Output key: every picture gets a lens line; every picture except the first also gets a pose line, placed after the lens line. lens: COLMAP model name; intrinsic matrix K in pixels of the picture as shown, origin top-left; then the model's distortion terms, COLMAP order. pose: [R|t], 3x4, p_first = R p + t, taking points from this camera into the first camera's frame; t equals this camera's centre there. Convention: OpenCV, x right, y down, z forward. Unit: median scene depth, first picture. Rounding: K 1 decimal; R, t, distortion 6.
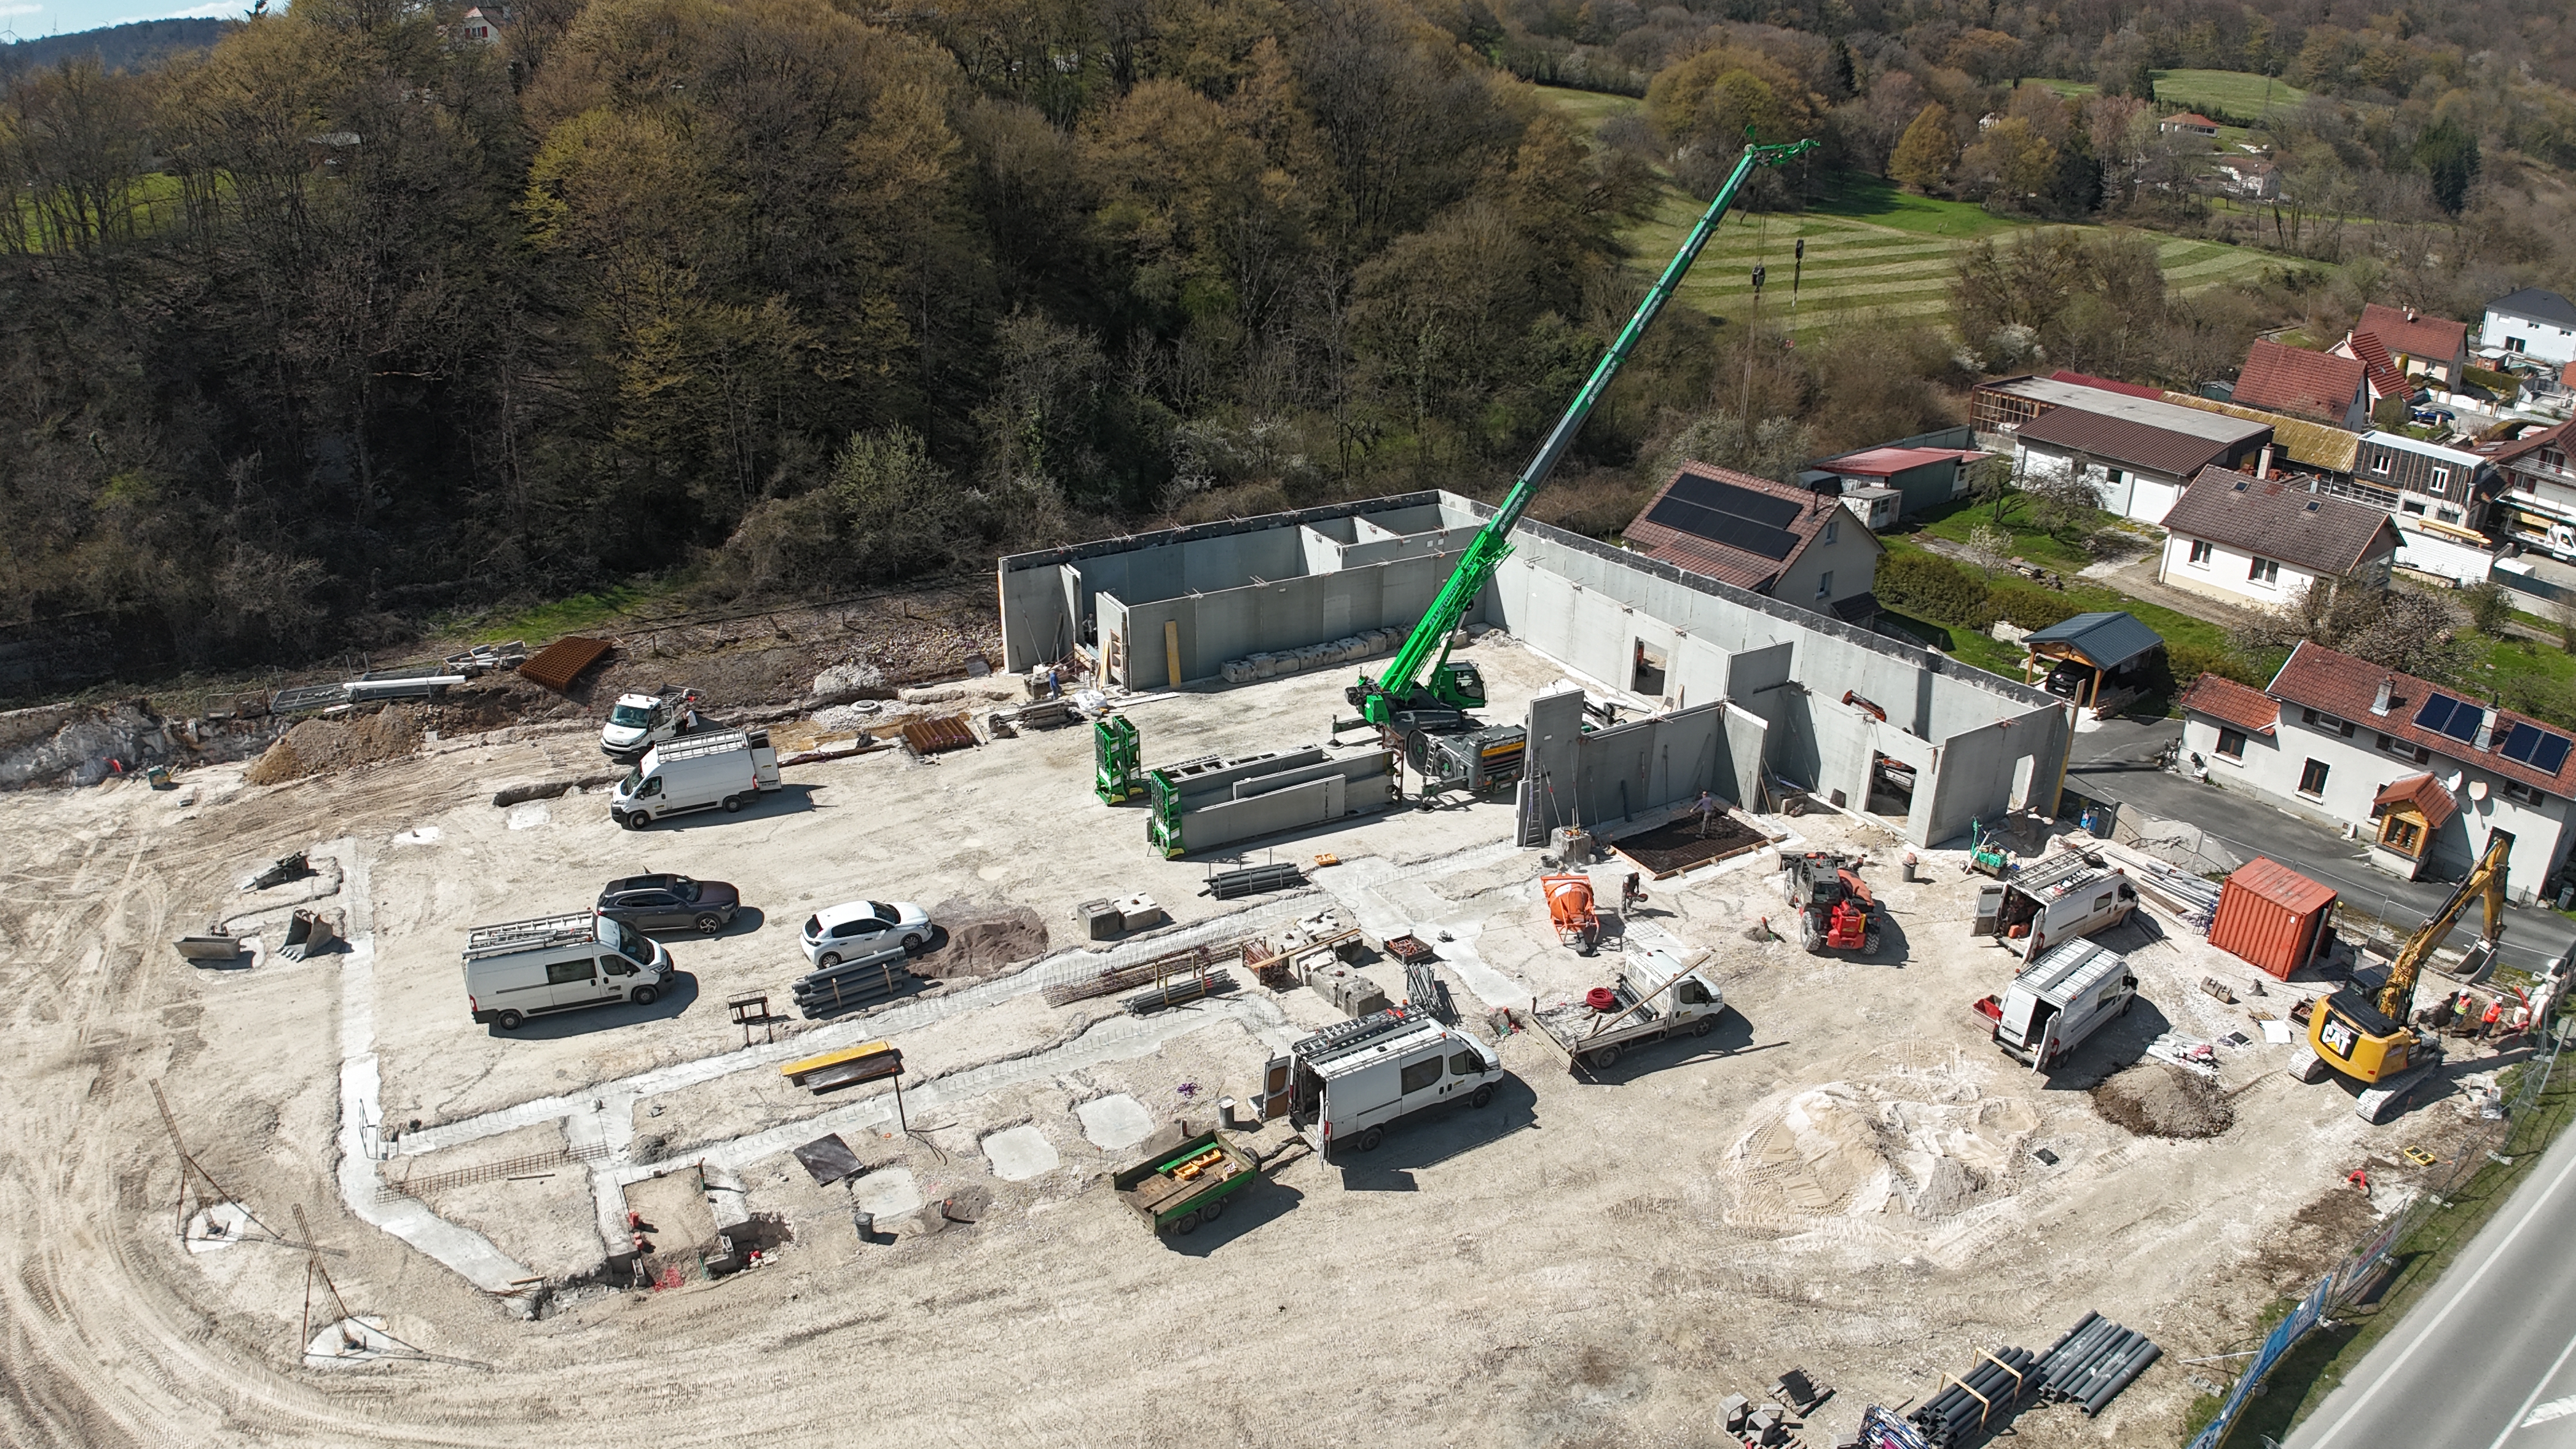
lens RADIAL K [[1570.7, 0, 1288.0], [0, 1570.7, 724.5], [0, 0, 1]] dist [-0.170605, 0.014139]
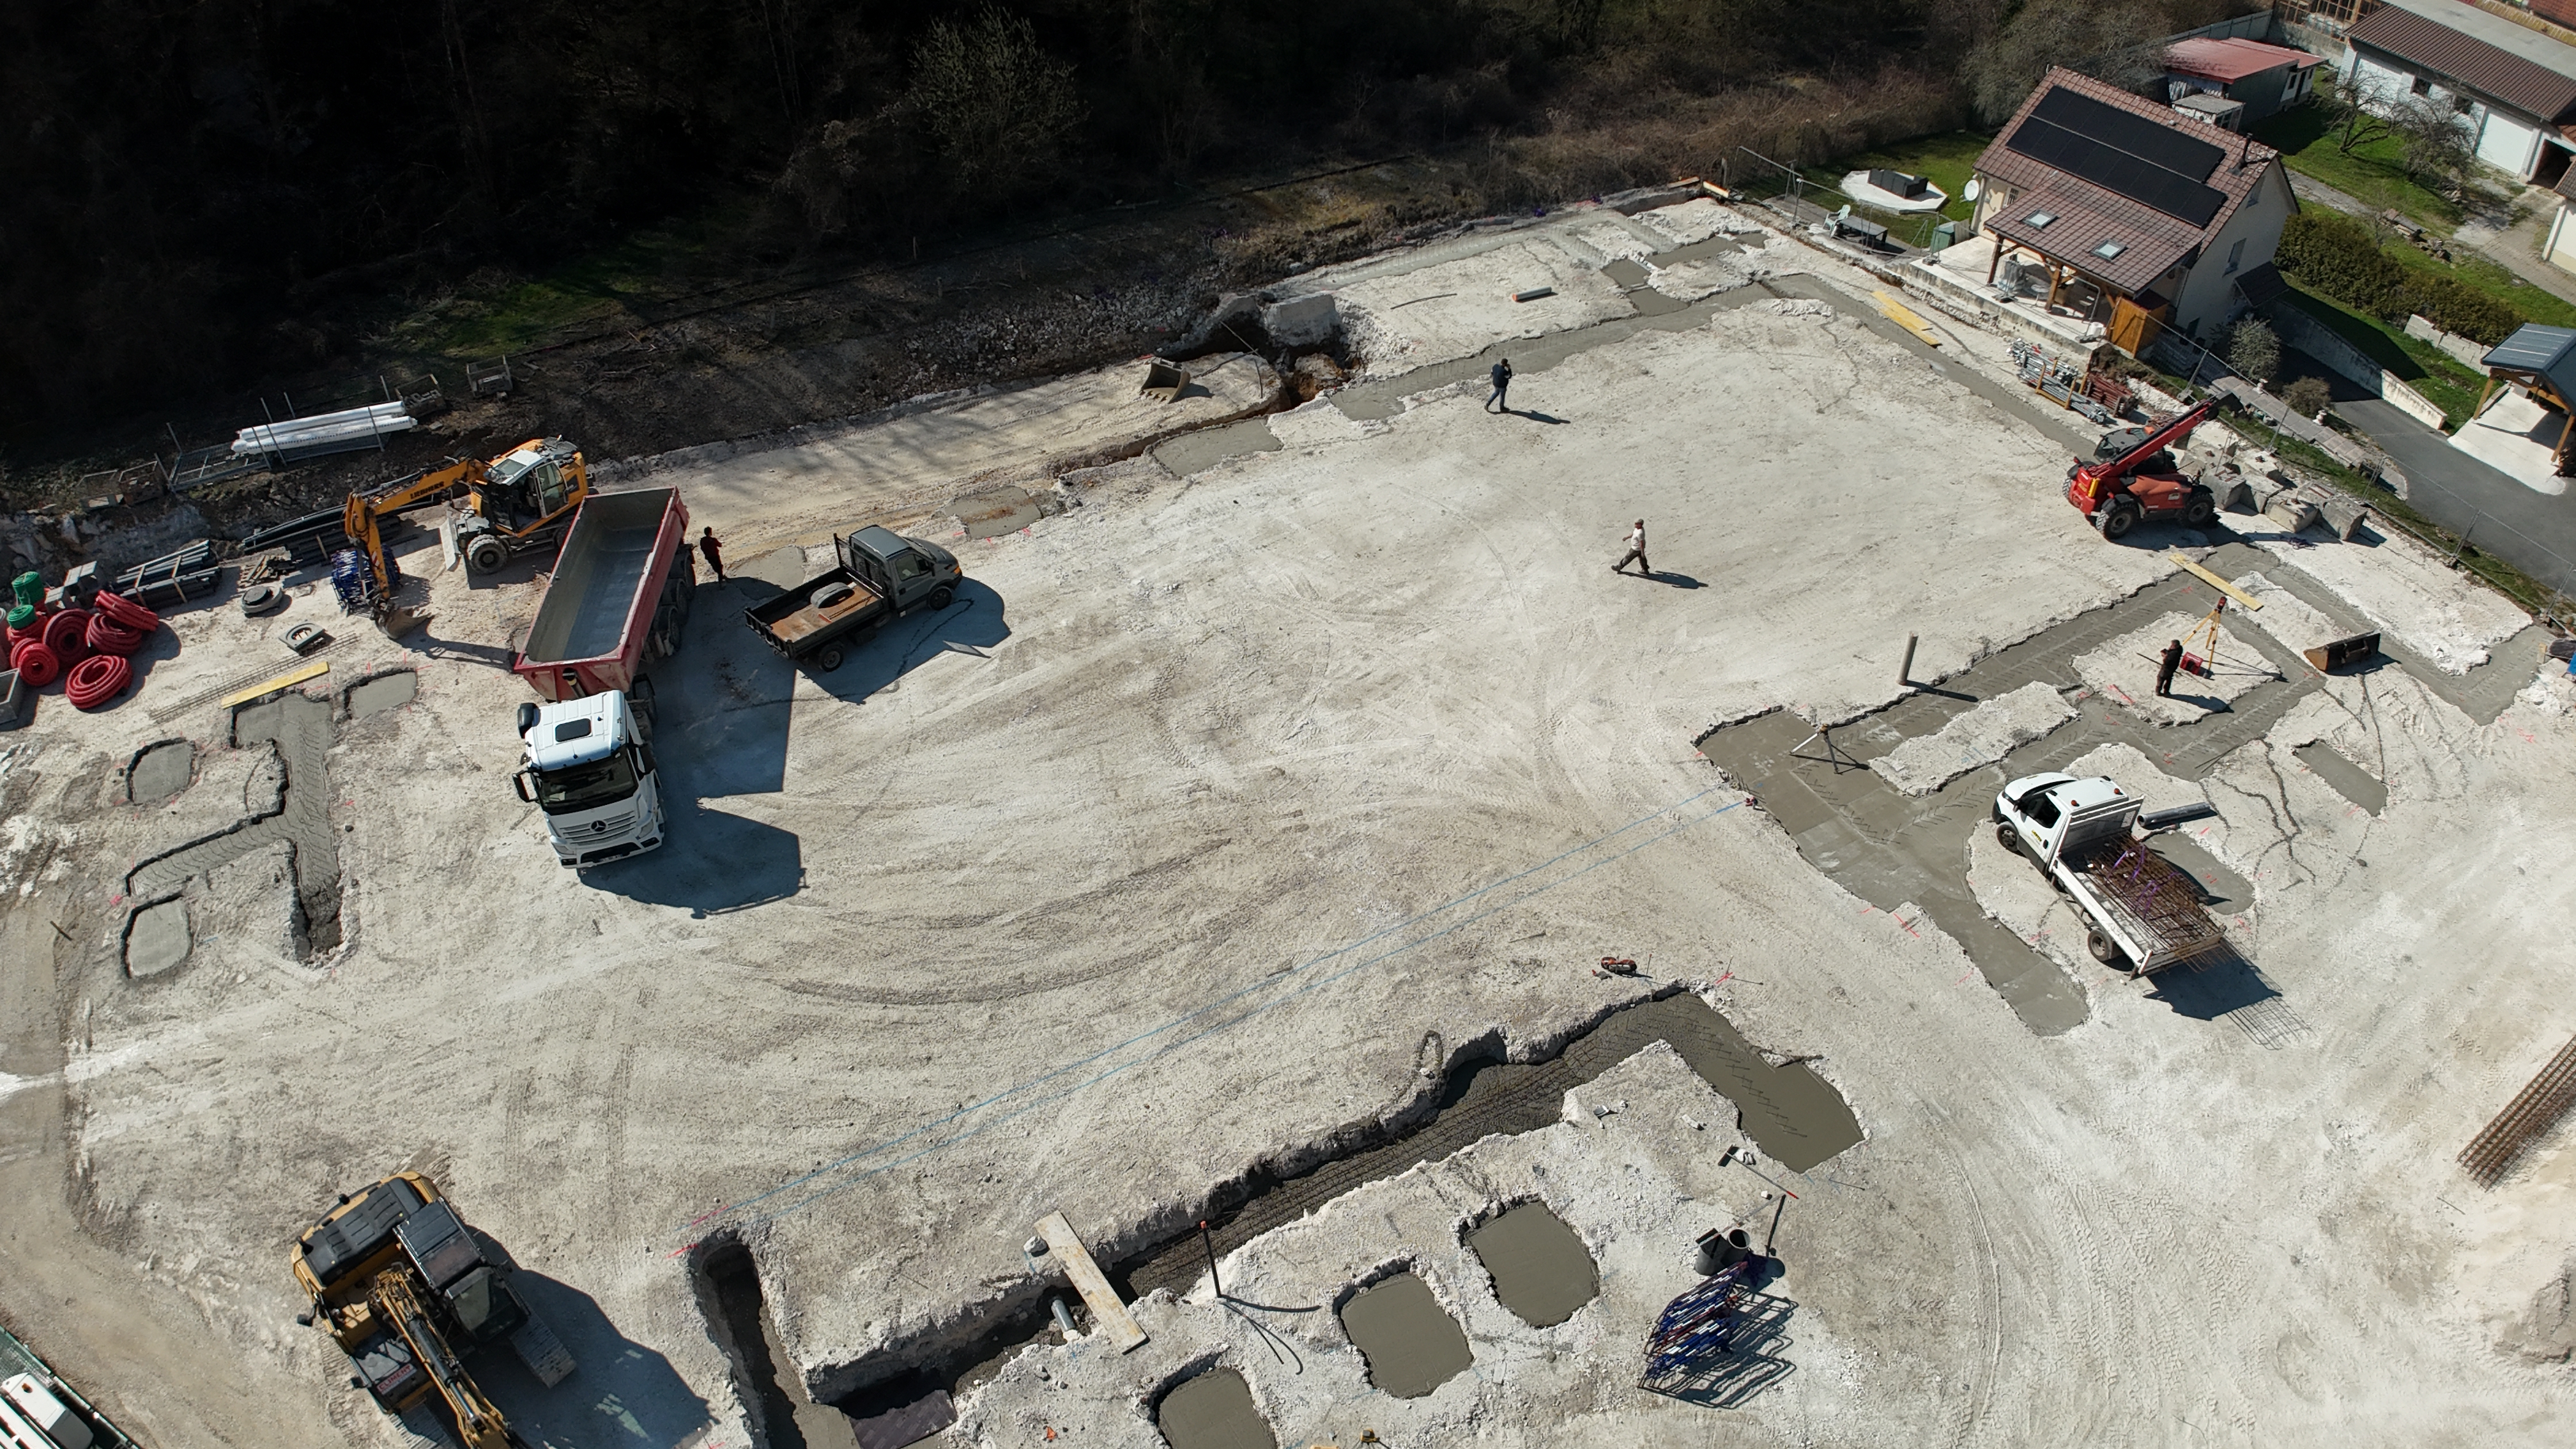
lens RADIAL K [[1583.0, 0, 1288.0], [0, 1583.0, 724.5], [0, 0, 1]] dist [-0.183567, 0.023434]
pose [[0.999850, 0.000083, -0.017304, -0.132595], [0.005096, 0.954227, 0.299039, -0.102505], [0.016537, -0.299083, 0.954084, 0.292848]]
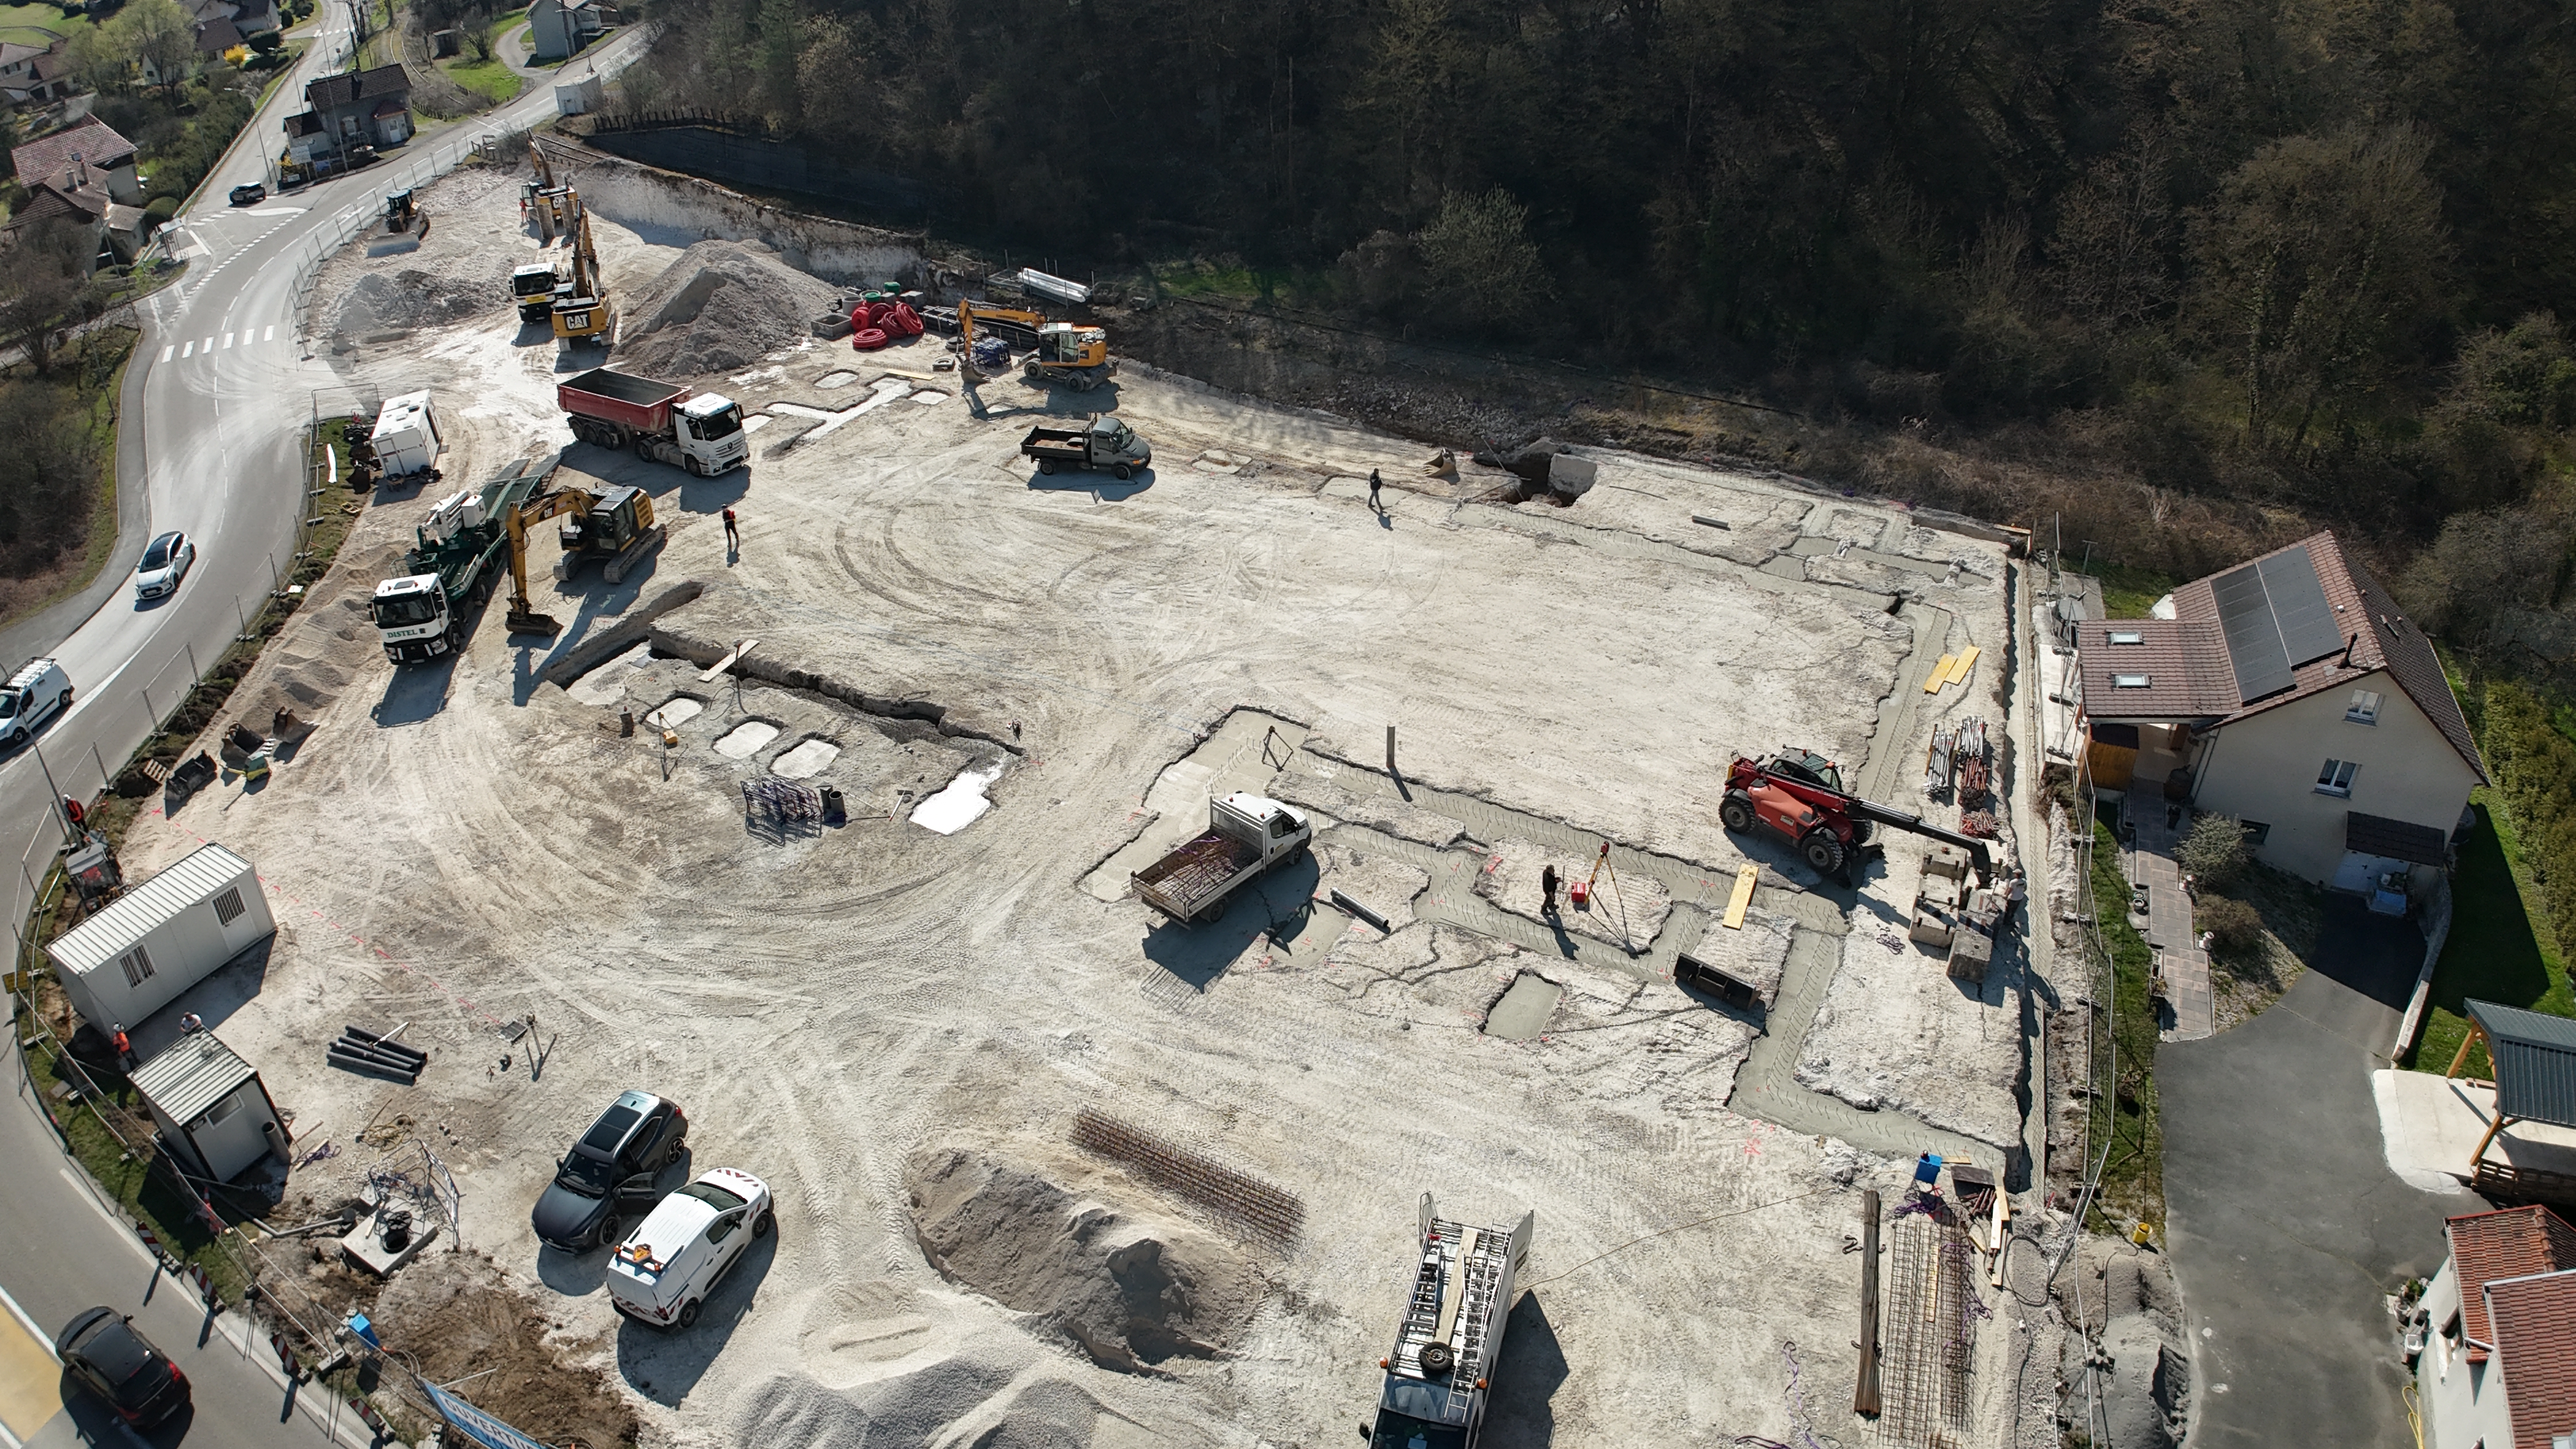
lens RADIAL K [[1583.0, 0, 1288.0], [0, 1583.0, 724.5], [0, 0, 1]] dist [-0.183567, 0.023434]
pose [[0.531844, 0.454801, -0.714352, 0.641581], [-0.323220, 0.888705, 0.325163, -0.197594], [0.782733, 0.057957, 0.619653, 0.346320]]
